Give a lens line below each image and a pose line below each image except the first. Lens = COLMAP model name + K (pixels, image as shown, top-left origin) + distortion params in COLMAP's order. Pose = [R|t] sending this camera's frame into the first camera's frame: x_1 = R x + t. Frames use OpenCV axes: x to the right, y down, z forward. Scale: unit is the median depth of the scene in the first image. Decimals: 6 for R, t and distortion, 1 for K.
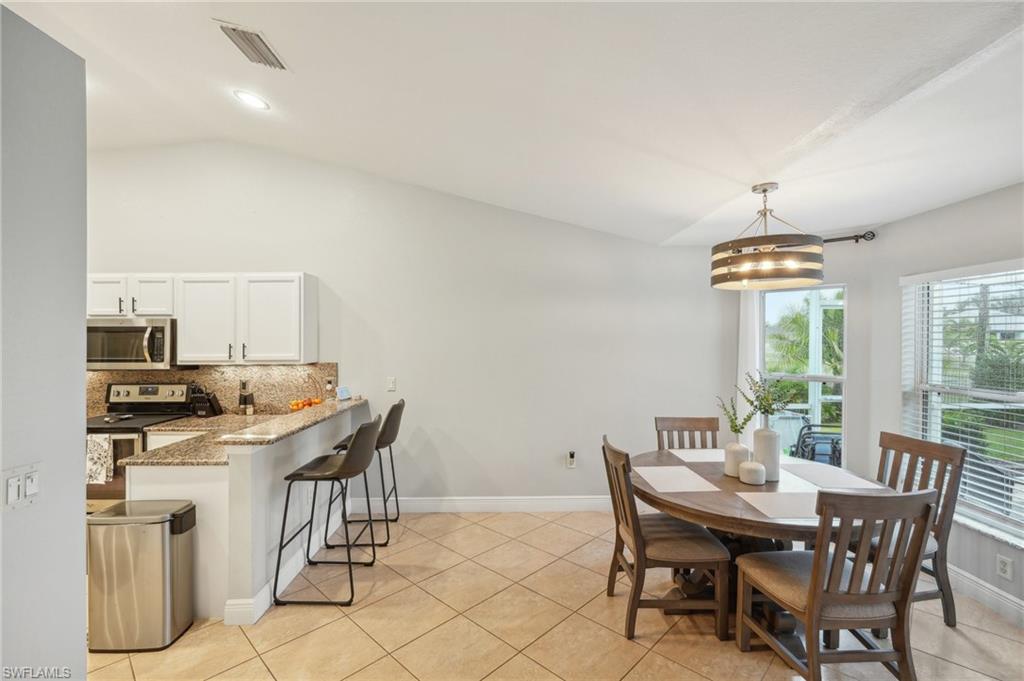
lens RADIAL K [[454.5, 0, 506.0], [0, 454.5, 343.8], [0, 0, 1]] dist [-0.014176, 0.000934]
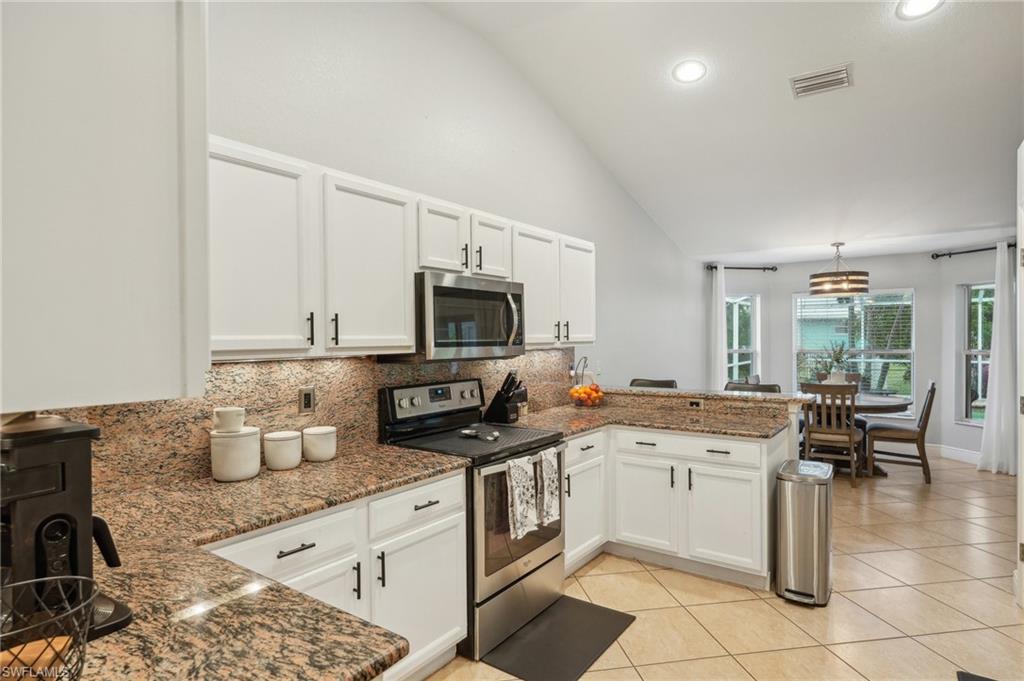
lens RADIAL K [[555.2, 0, 514.1], [0, 555.2, 343.3], [0, 0, 1]] dist [0.025542, 0.001370]
pose [[0.583011, -0.008506, 0.812420, -1.414015], [0.009831, 0.999946, 0.003415, 0.033144], [-0.812405, 0.005996, 0.583063, 0.483039]]
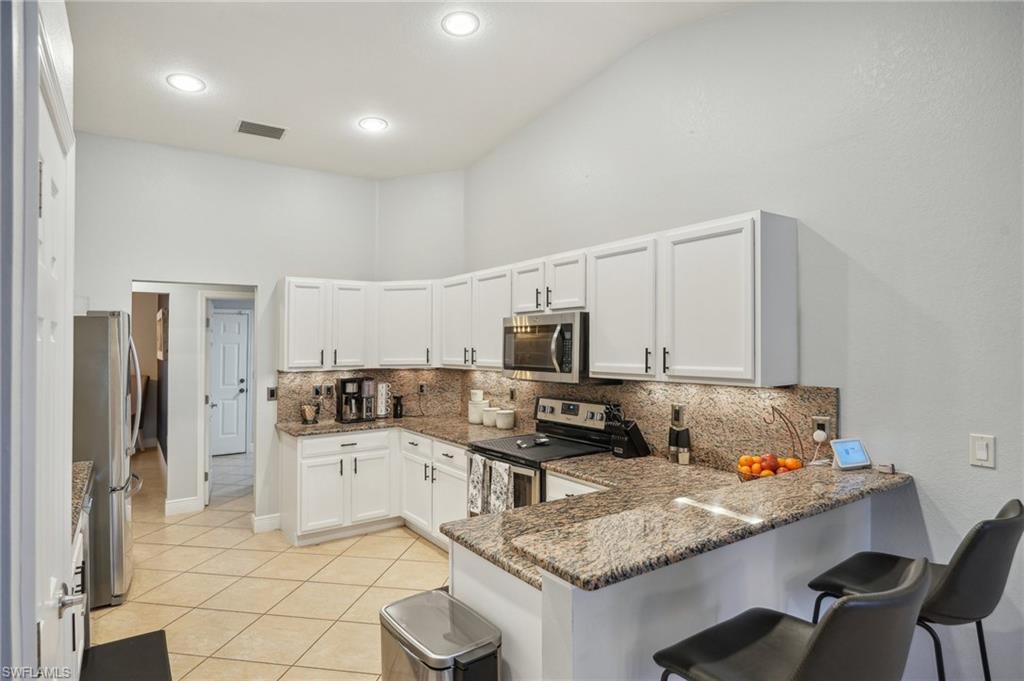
lens RADIAL K [[555.2, 0, 506.7], [0, 555.2, 340.1], [0, 0, 1]] dist [0.025542, 0.001370]
pose [[0.561896, -0.006059, -0.827185, -0.082486], [-0.001883, 0.999961, -0.008604, -0.003782], [0.827205, 0.006392, 0.561863, 0.402398]]
